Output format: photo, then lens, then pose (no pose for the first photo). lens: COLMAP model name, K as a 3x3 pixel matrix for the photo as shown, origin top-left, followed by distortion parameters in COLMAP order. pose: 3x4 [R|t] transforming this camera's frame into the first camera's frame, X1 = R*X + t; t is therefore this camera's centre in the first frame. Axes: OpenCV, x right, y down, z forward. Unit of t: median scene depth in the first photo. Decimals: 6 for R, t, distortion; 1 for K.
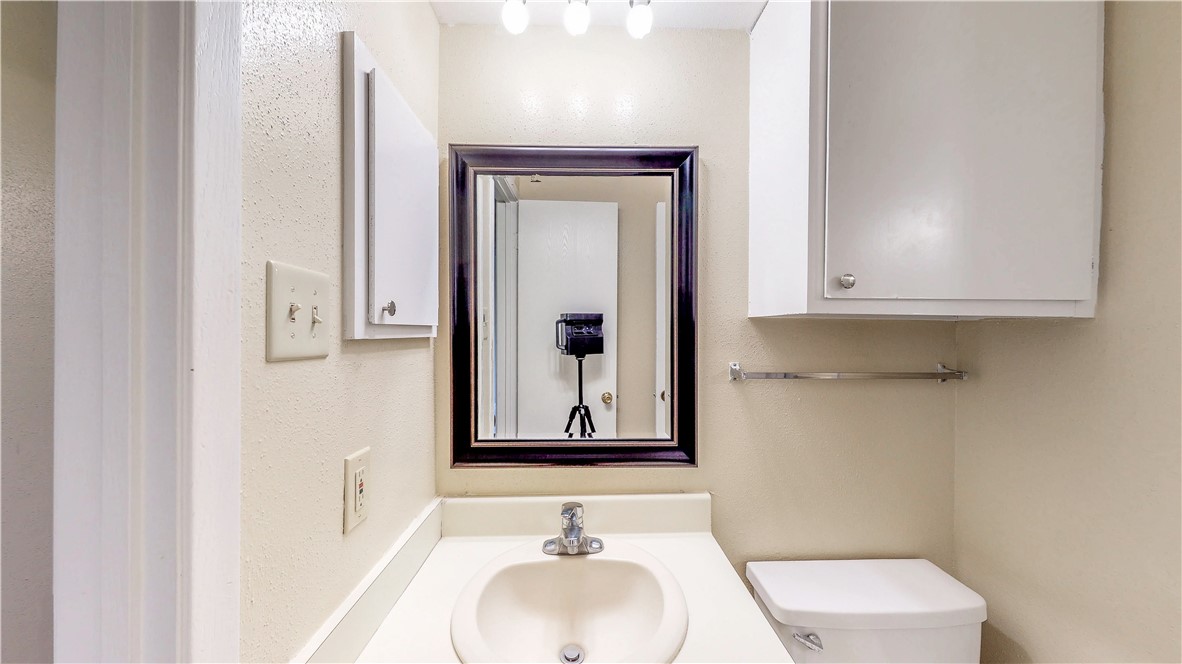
lens RADIAL K [[394.1, 0, 591.0], [0, 394.1, 332.0], [0, 0, 1]] dist [0.029131, -0.000028]
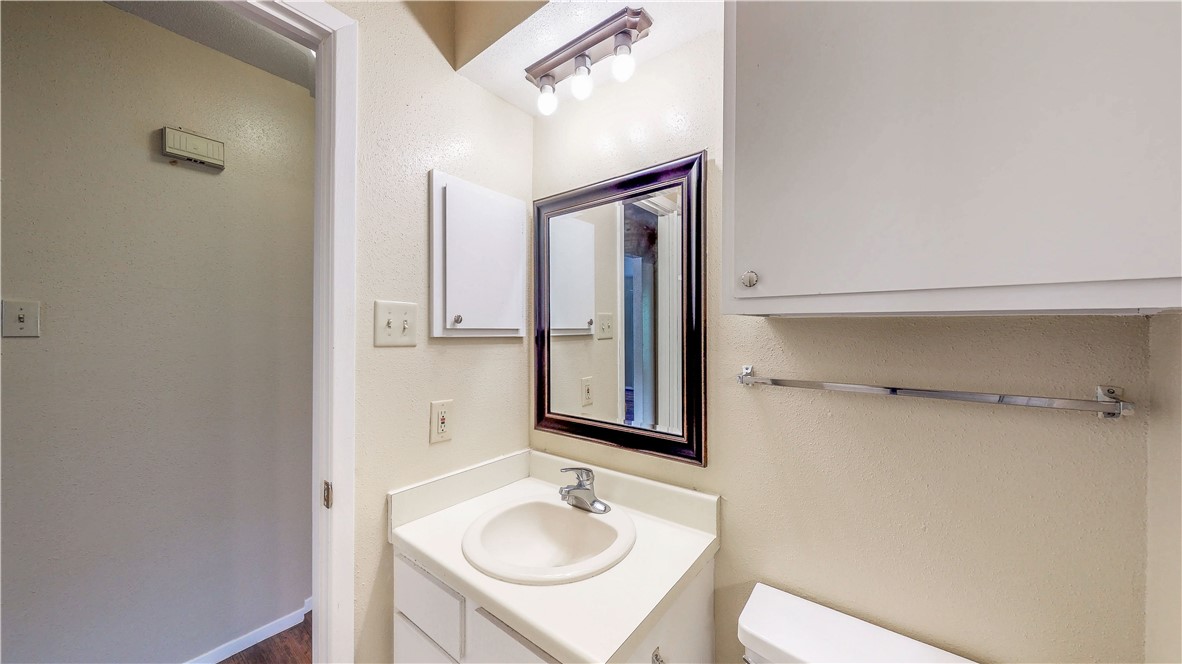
lens RADIAL K [[396.6, 0, 584.9], [0, 396.6, 334.2], [0, 0, 1]] dist [0.058308, -0.000041]
pose [[0.772317, 0.002913, -0.635230, 0.765186], [-0.002095, 0.999996, 0.002039, -0.000130], [0.635234, -0.000244, 0.772320, 0.017513]]
